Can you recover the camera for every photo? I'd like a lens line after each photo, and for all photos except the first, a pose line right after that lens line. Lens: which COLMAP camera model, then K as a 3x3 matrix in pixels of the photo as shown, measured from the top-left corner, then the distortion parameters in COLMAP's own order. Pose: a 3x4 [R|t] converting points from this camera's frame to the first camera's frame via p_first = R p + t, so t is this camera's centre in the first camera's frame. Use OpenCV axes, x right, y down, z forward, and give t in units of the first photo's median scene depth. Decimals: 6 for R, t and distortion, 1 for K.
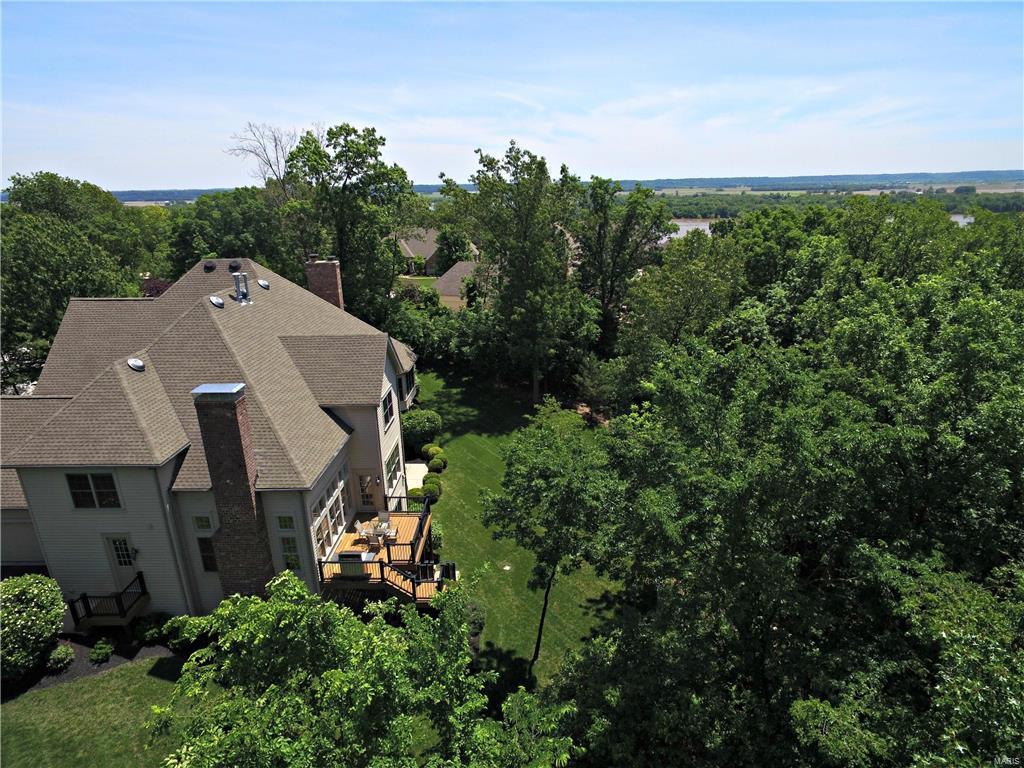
lens RADIAL K [[599.3, 0, 517.7], [0, 599.3, 387.0], [0, 0, 1]] dist [-0.006718, 0.013829]
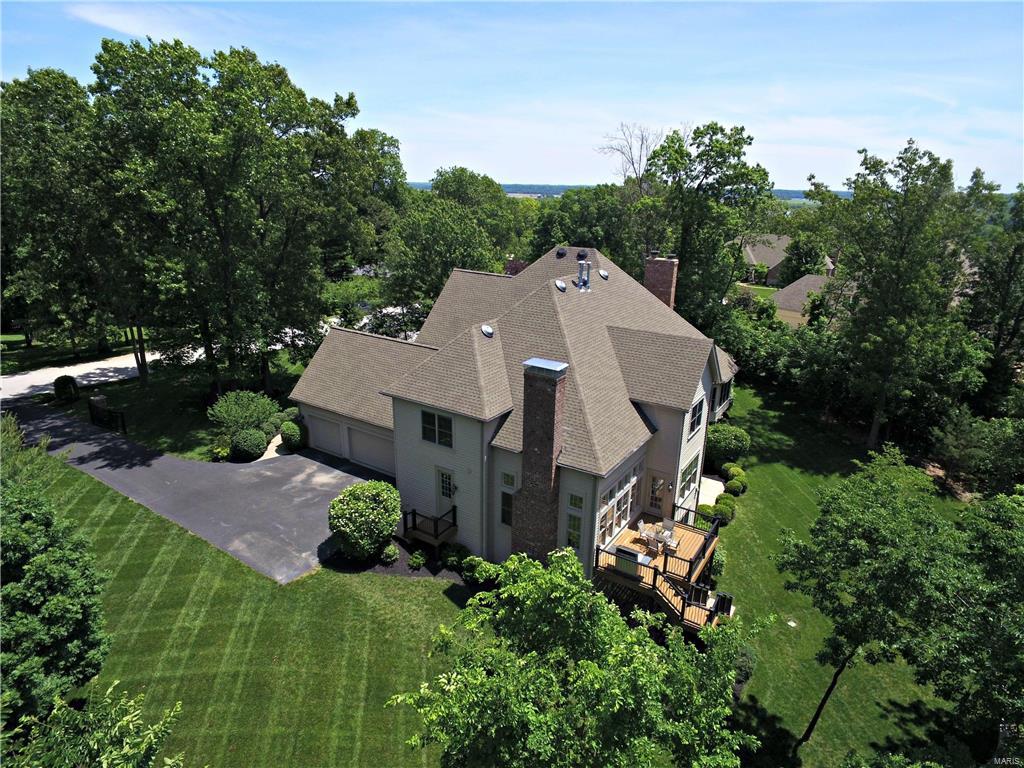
lens RADIAL K [[599.3, 0, 517.7], [0, 599.3, 387.0], [0, 0, 1]] dist [-0.006718, 0.013829]
pose [[0.854308, 0.200498, -0.479540, -0.009370], [-0.201683, 0.978190, 0.049683, -0.000290], [0.479042, 0.054270, 0.876113, 0.017523]]
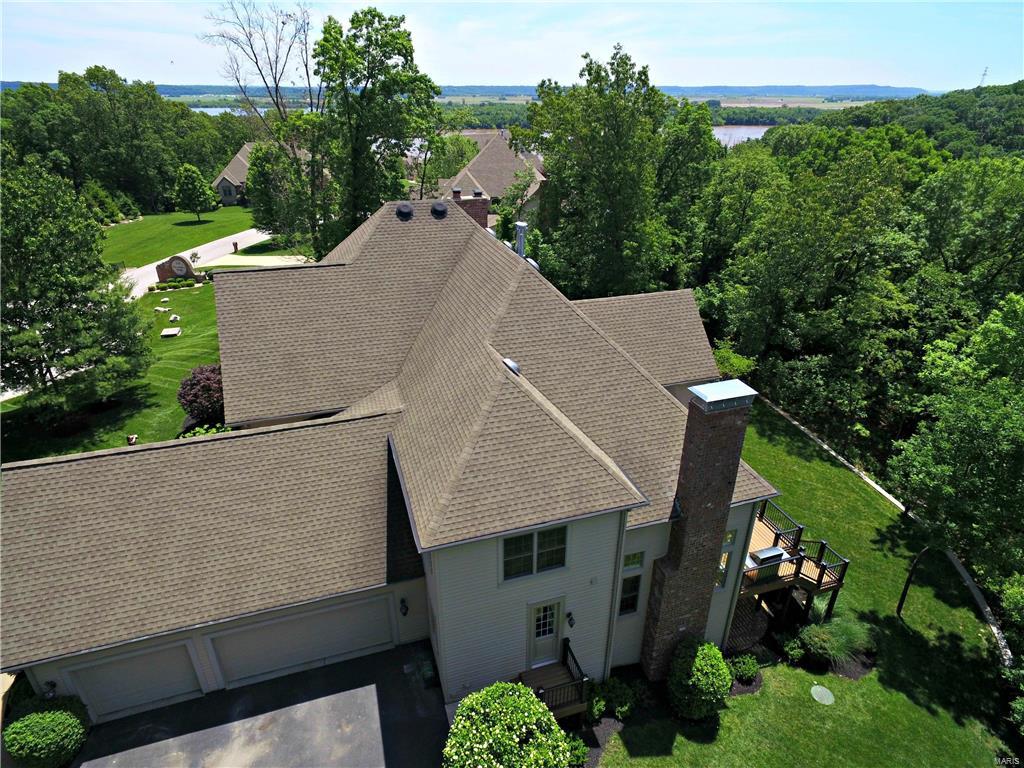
lens RADIAL K [[599.3, 0, 517.7], [0, 599.3, 387.0], [0, 0, 1]] dist [-0.006718, 0.013829]
pose [[0.941674, -0.130064, 0.310378, -0.630903], [0.087602, 0.985237, 0.147085, -0.086390], [-0.324926, -0.111316, 0.939165, 0.248400]]
